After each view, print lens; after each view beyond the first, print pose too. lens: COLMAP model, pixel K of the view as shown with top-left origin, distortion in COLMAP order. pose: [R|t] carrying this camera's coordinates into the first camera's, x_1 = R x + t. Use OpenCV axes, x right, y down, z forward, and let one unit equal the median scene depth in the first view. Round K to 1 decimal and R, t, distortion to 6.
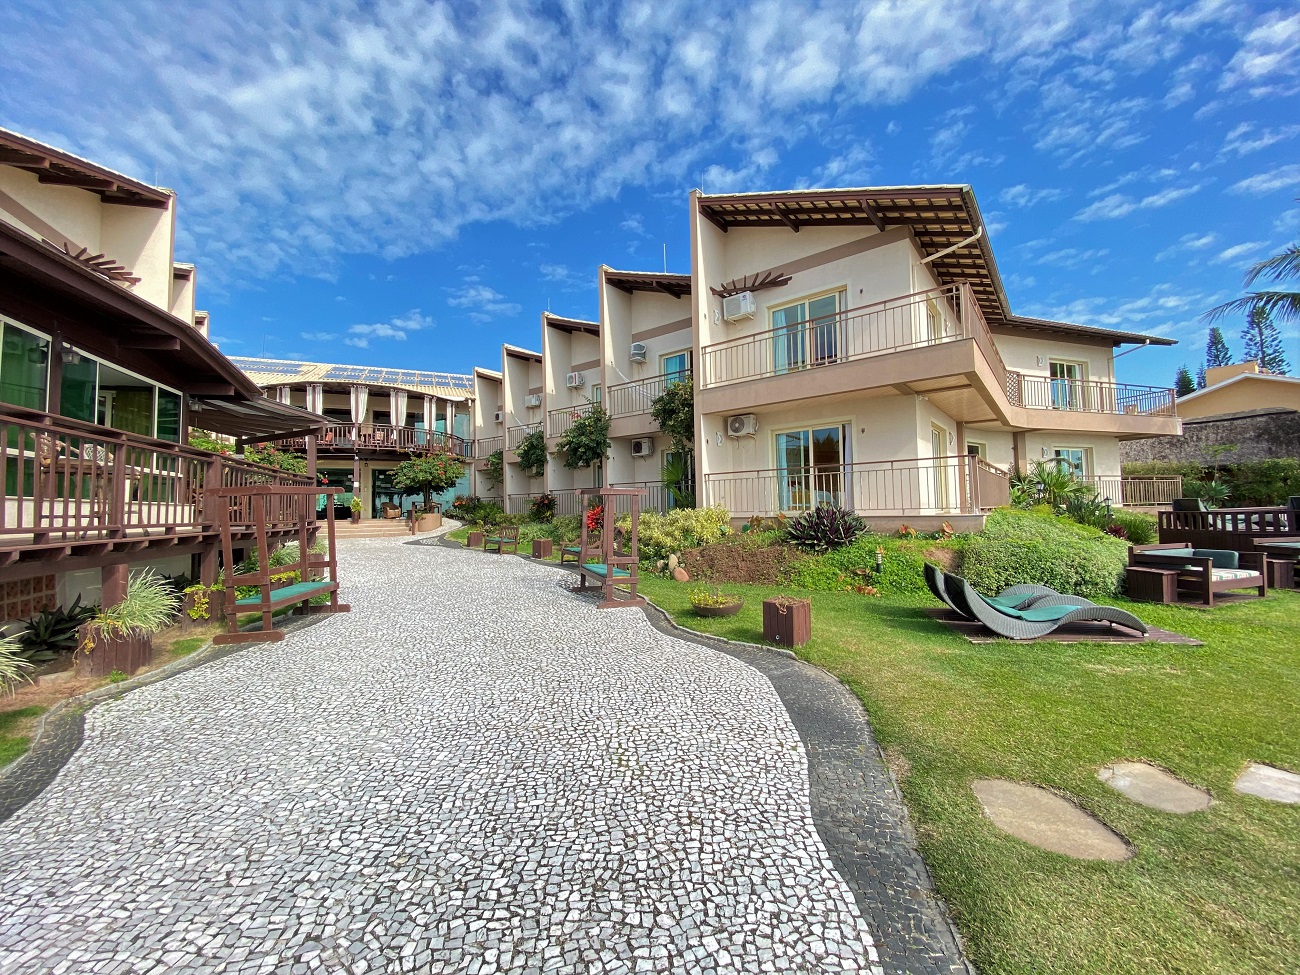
lens RADIAL K [[520.2, 0, 650.0], [0, 520.2, 487.5], [0, 0, 1]] dist [0.001221, -0.012333]
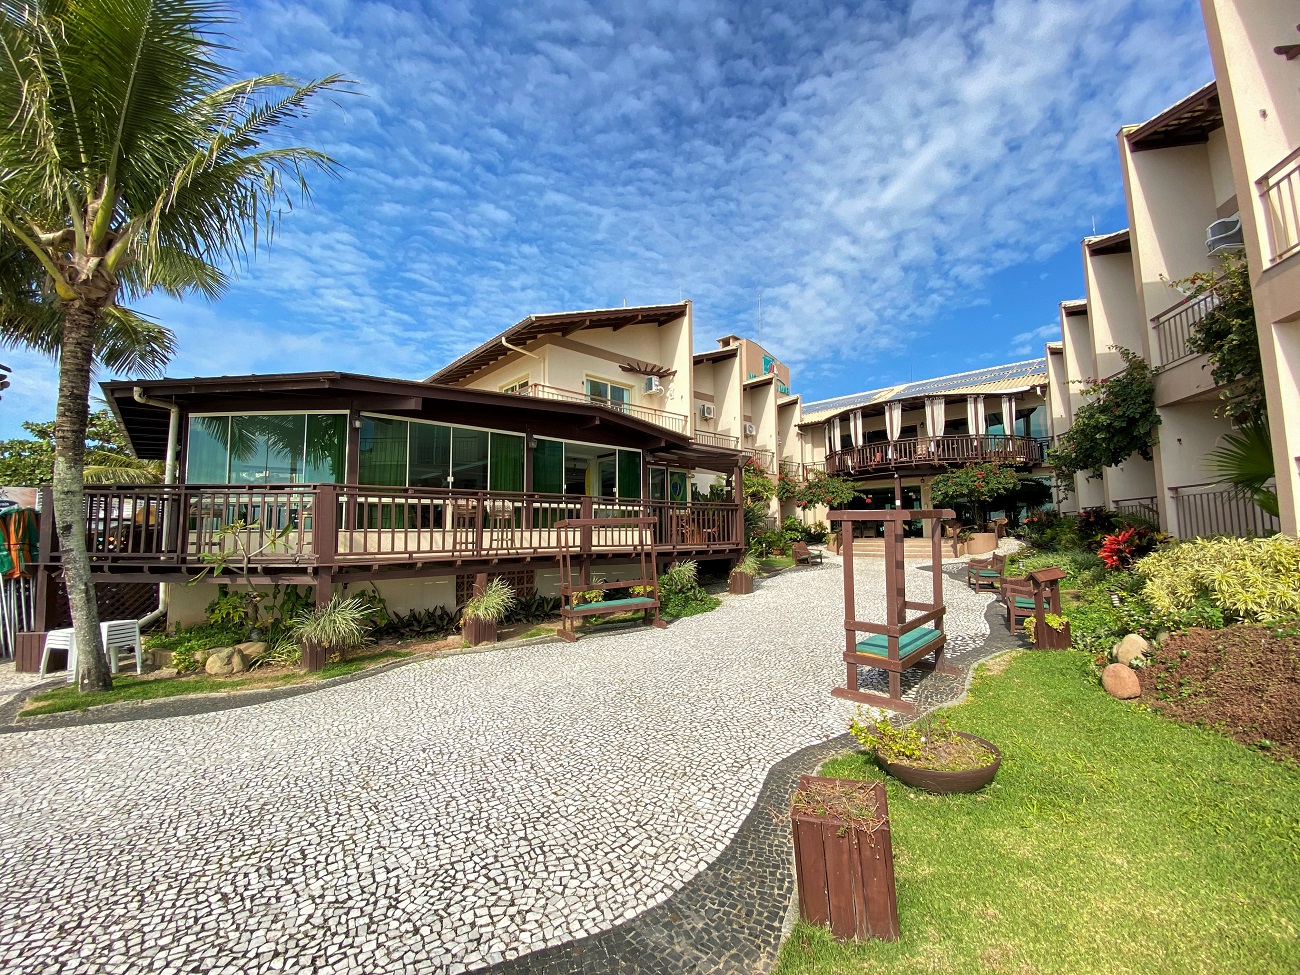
lens RADIAL K [[520.2, 0, 650.0], [0, 520.2, 487.5], [0, 0, 1]] dist [0.001221, -0.012333]
pose [[0.409682, -0.071975, -0.909385, 0.196161], [0.046814, 0.997228, -0.057838, 0.000325], [0.911027, -0.018877, 0.411915, 0.241555]]
